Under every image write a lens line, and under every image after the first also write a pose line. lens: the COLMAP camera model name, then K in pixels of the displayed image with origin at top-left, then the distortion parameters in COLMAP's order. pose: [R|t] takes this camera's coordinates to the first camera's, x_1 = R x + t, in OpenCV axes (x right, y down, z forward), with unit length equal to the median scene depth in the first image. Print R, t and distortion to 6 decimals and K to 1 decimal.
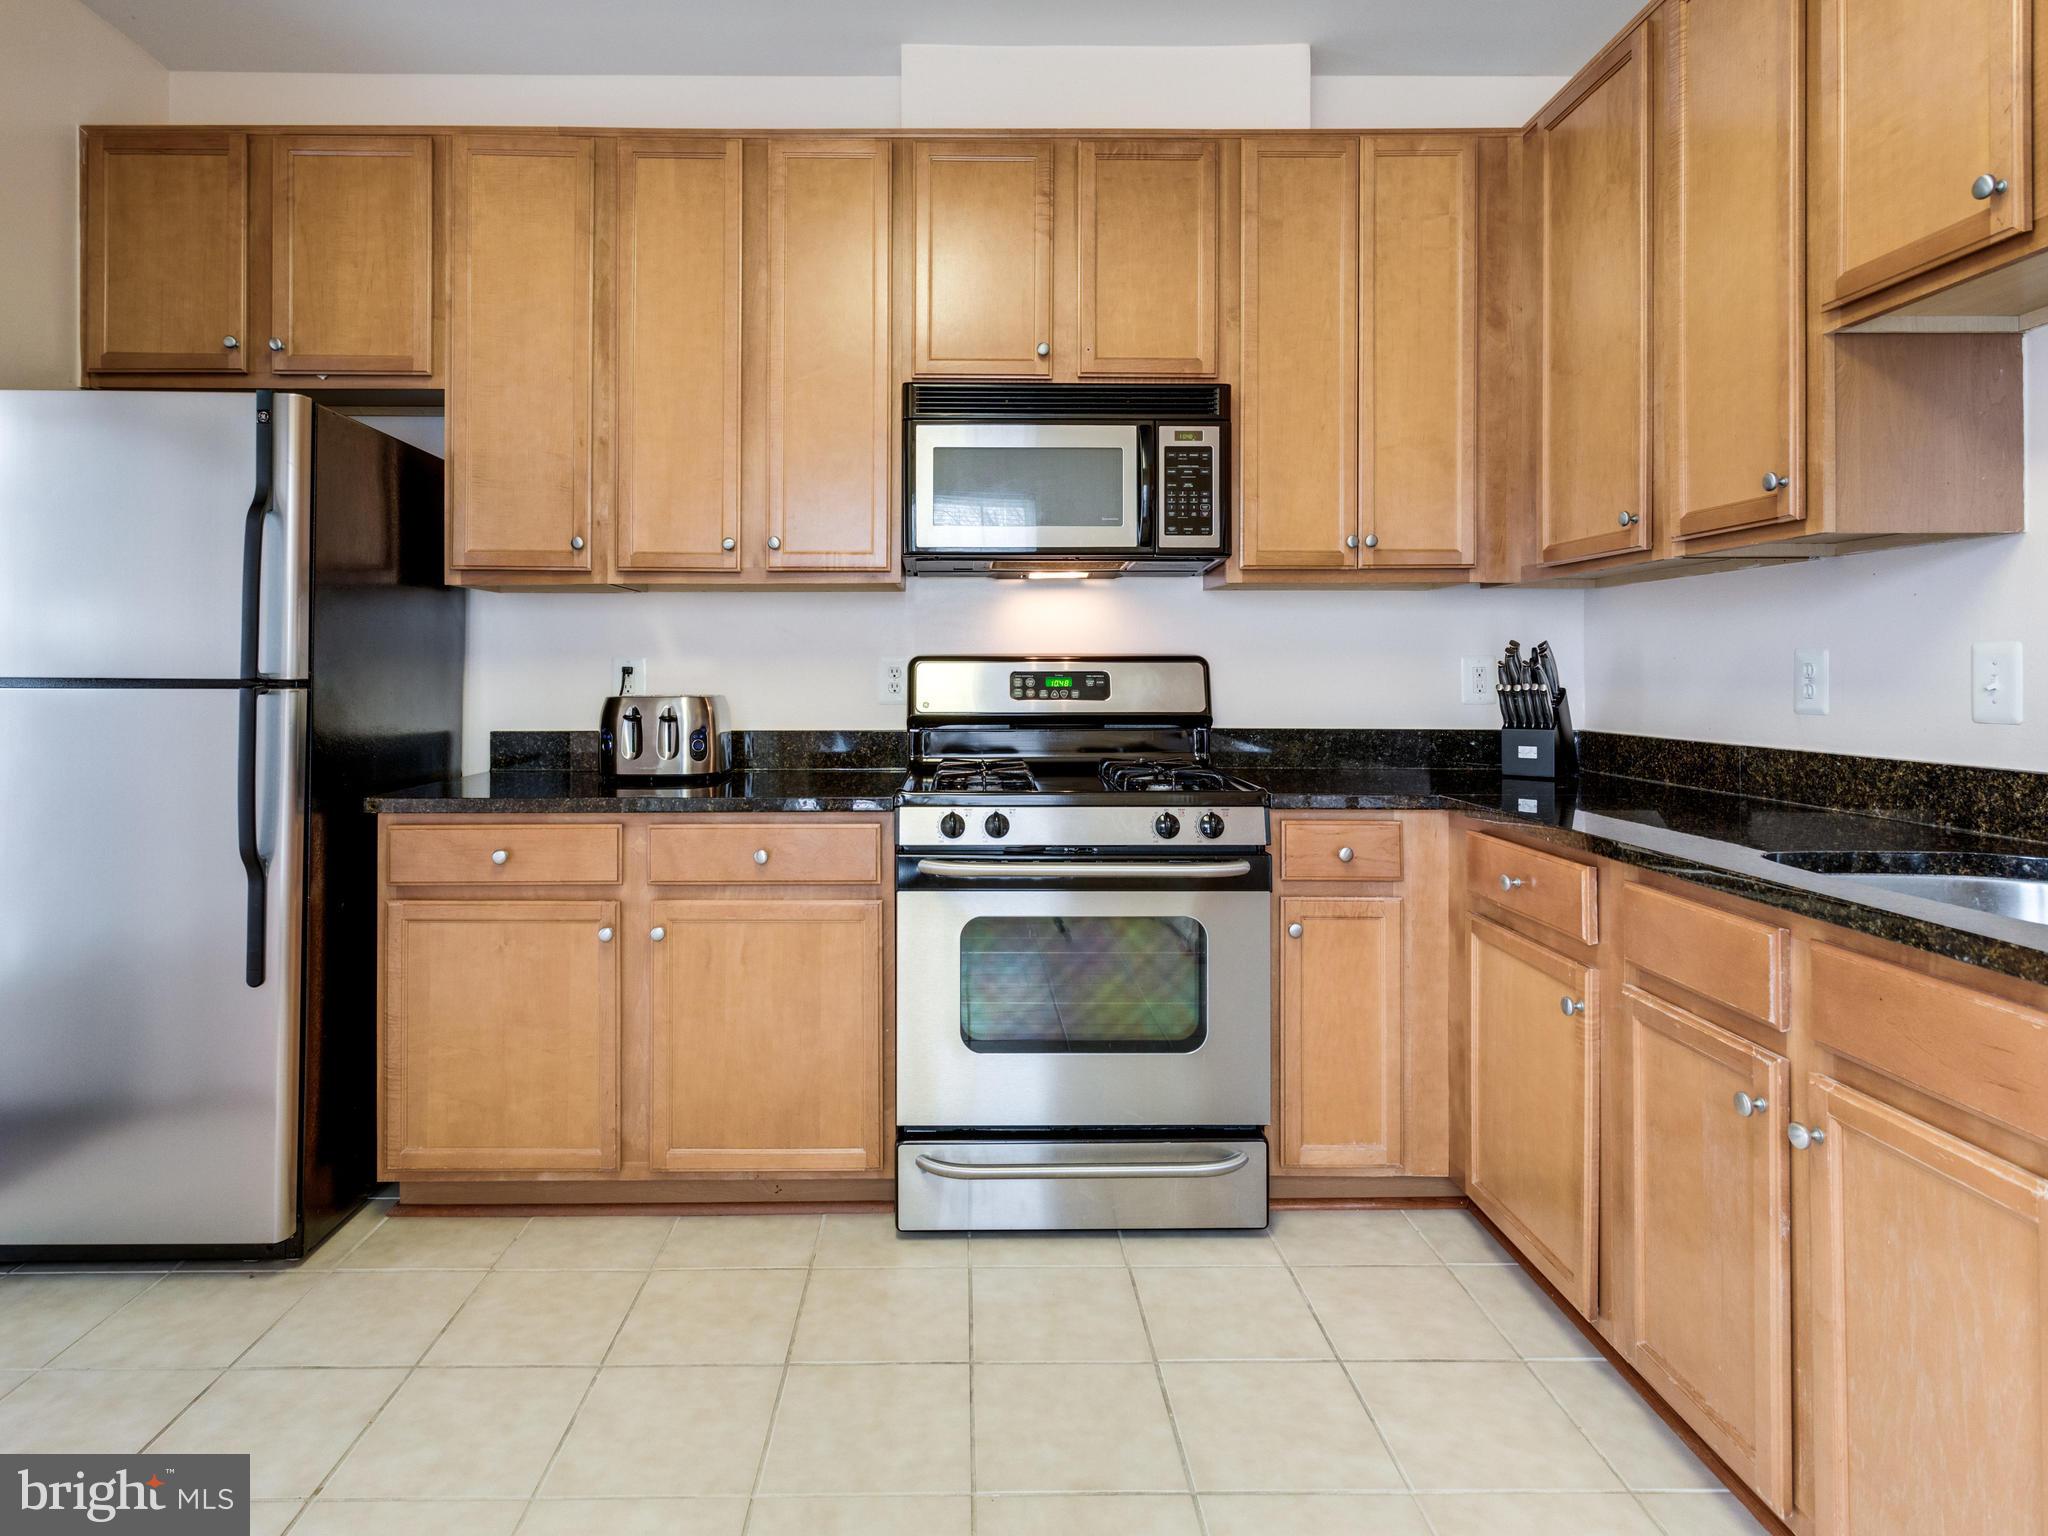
lens RADIAL K [[1141.2, 0, 970.6], [0, 1141.2, 668.0], [0, 0, 1]] dist [-0.002420, 0.005039]
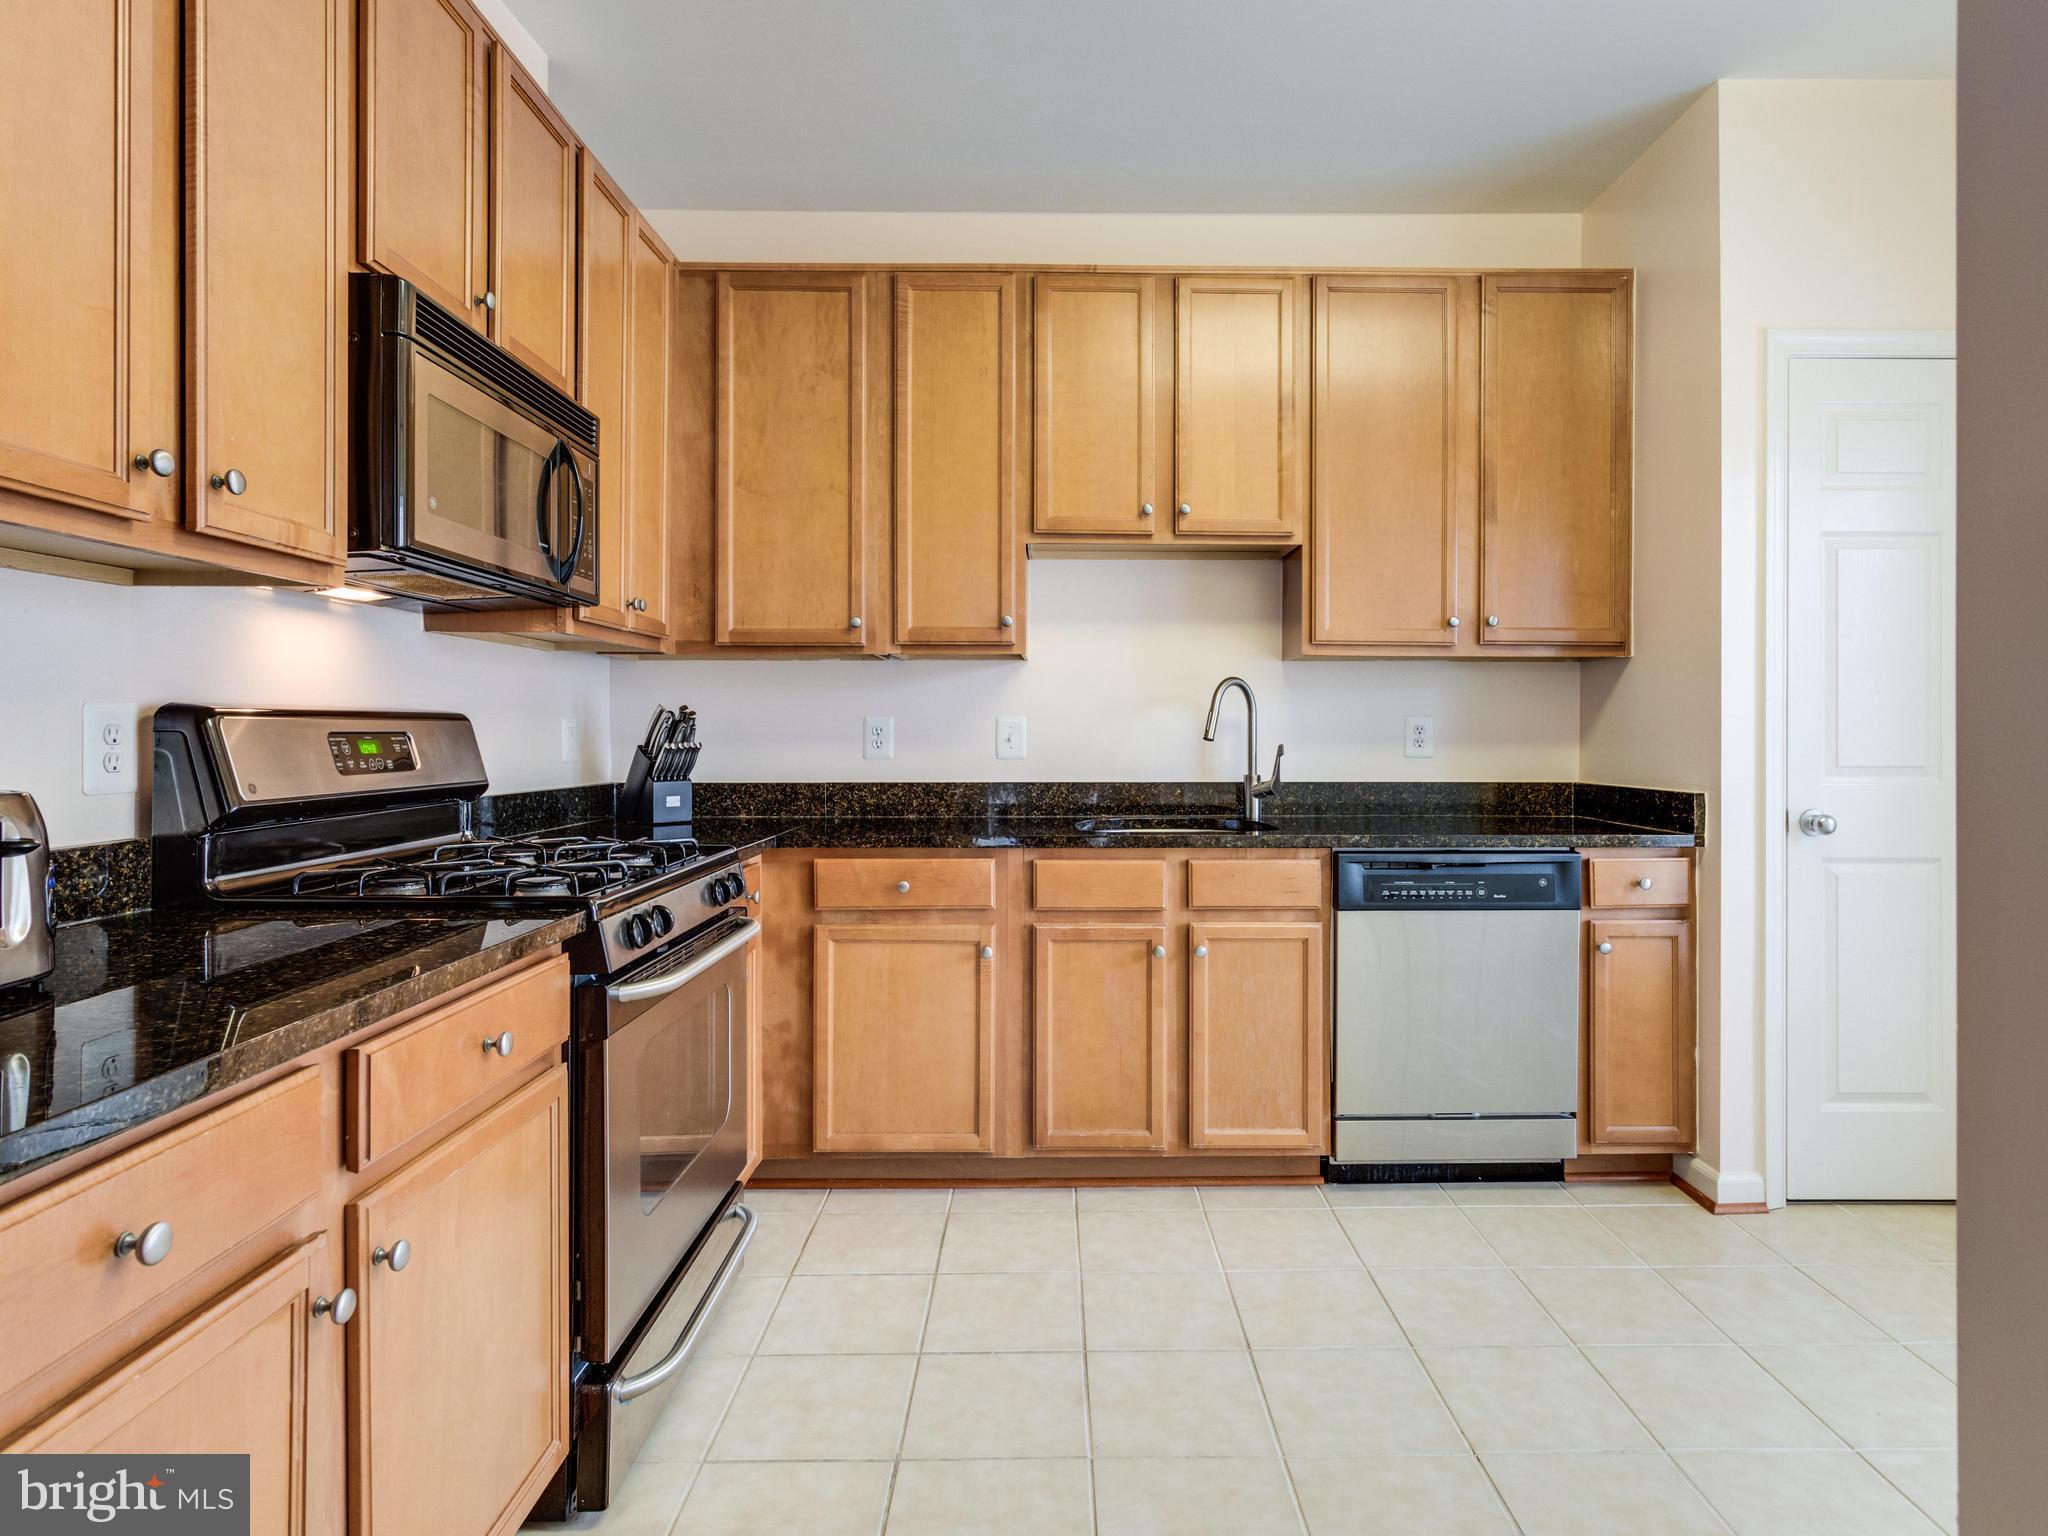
lens RADIAL K [[1141.2, 0, 1059.0], [0, 1141.2, 731.5], [0, 0, 1]] dist [-0.002420, 0.005039]
pose [[-0.005234, -0.000233, 0.999986, -0.766991], [-0.004116, 0.999992, 0.000212, 0.001354], [-0.999978, -0.004115, -0.005235, 0.704033]]
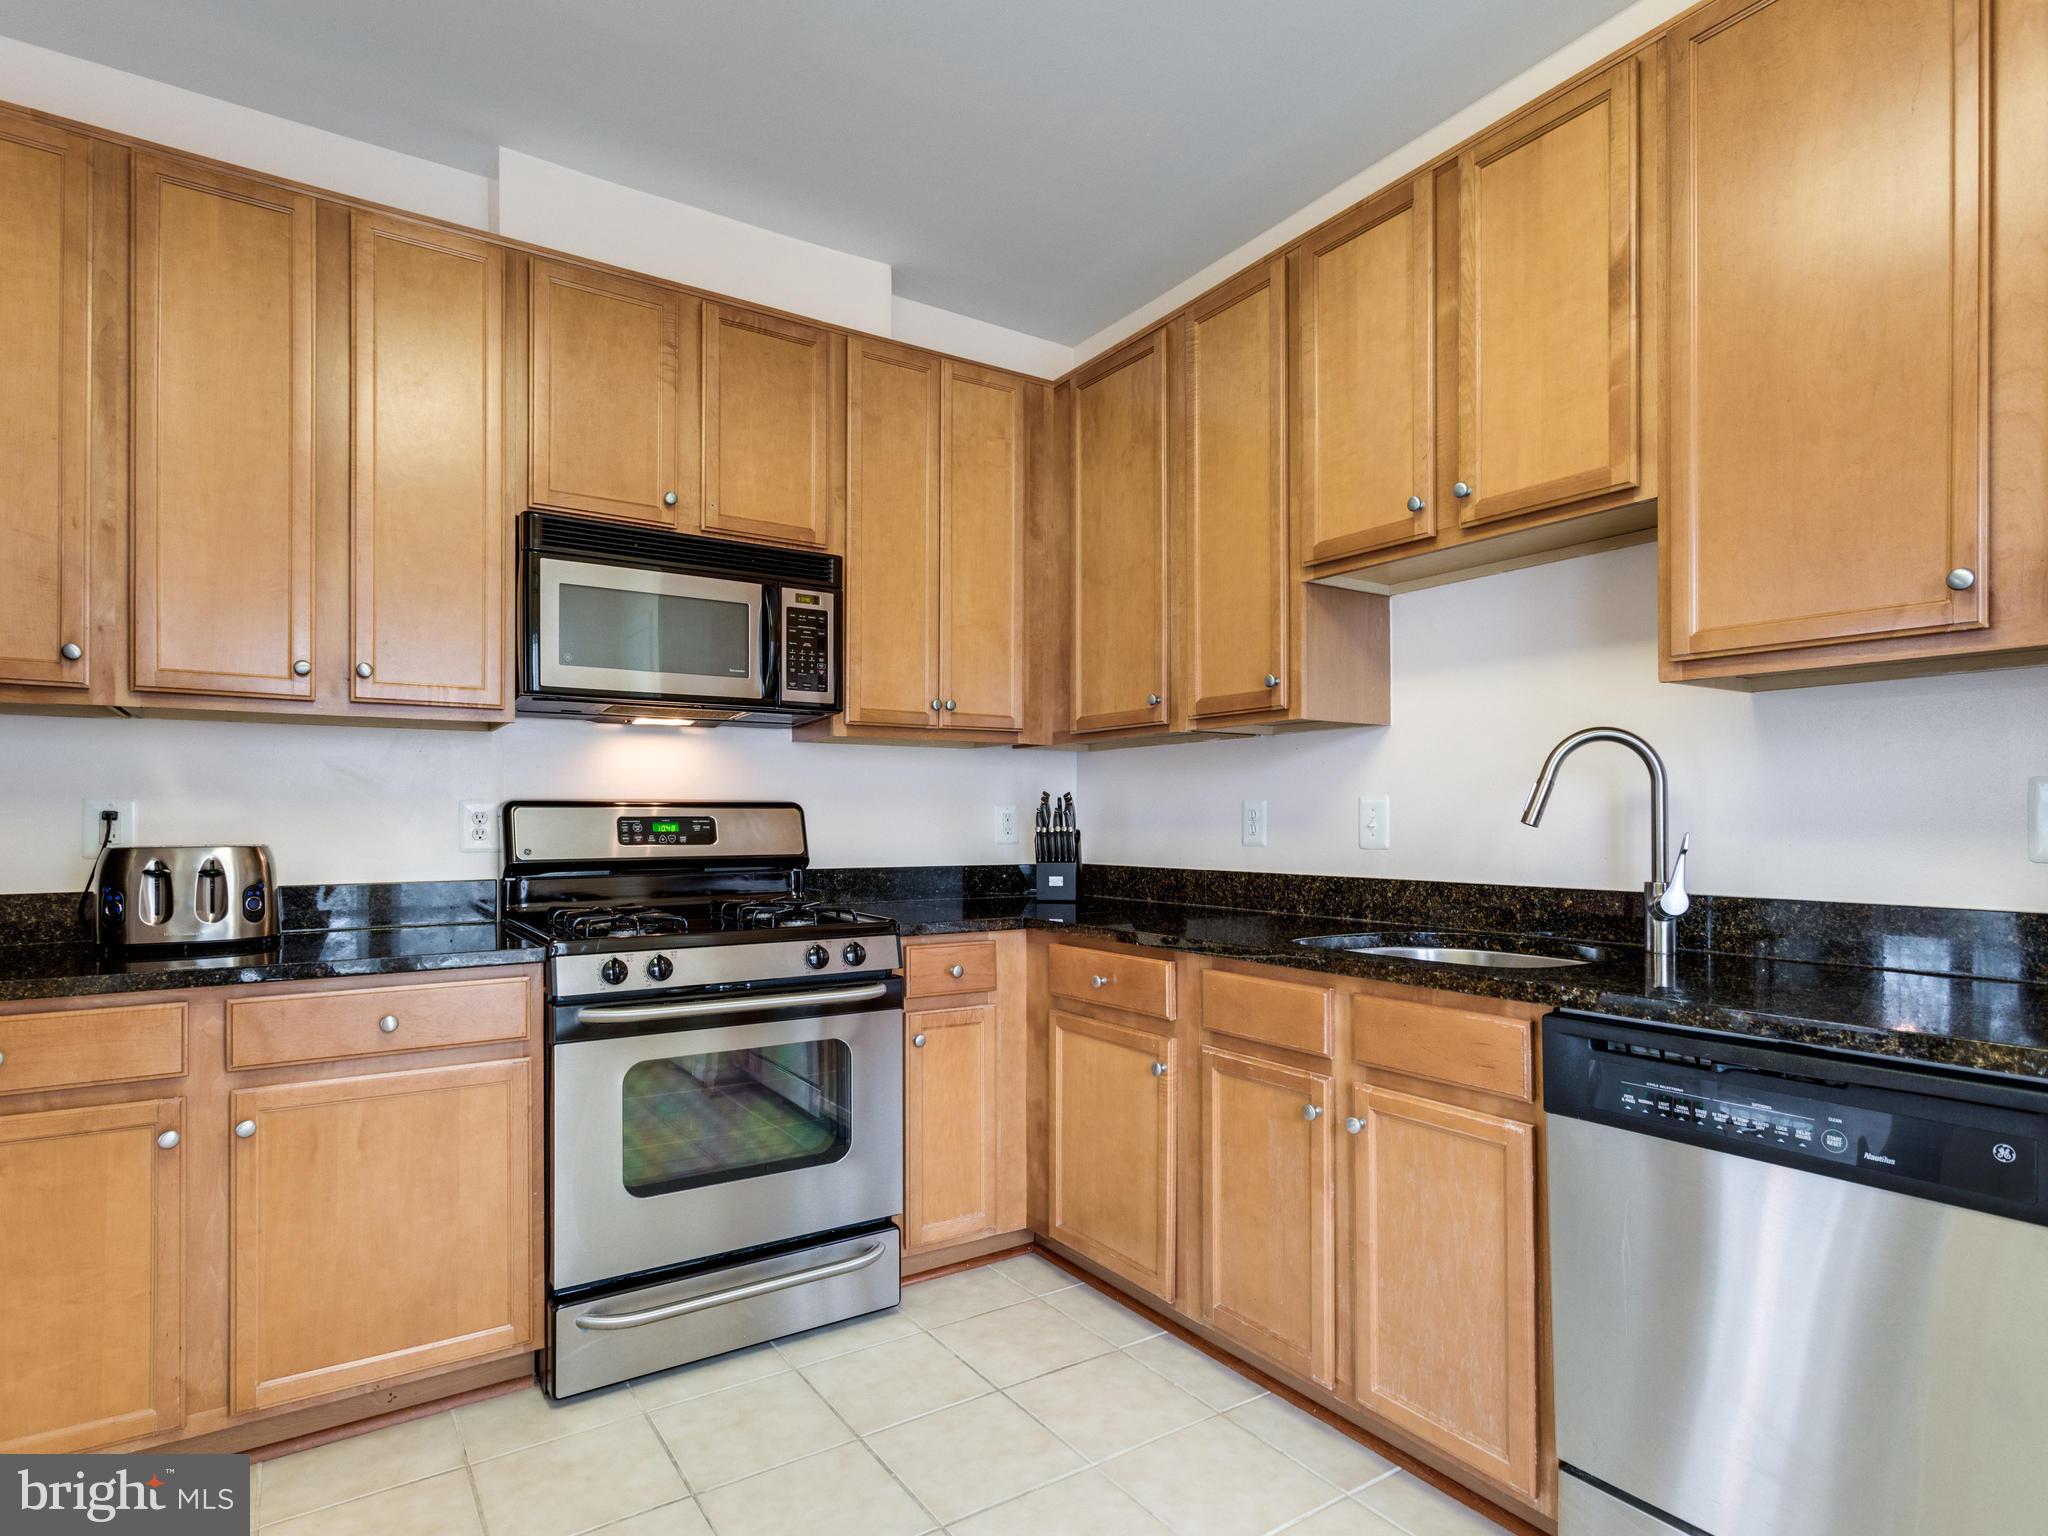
lens RADIAL K [[1091.0, 0, 1002.3], [0, 1091.0, 818.3], [0, 0, 1]] dist [-0.001392, 0.005433]
pose [[0.843127, -0.000656, 0.537714, -0.233886], [0.000236, 1.000000, 0.000849, 0.004710], [-0.537715, -0.000589, 0.843127, 0.026580]]
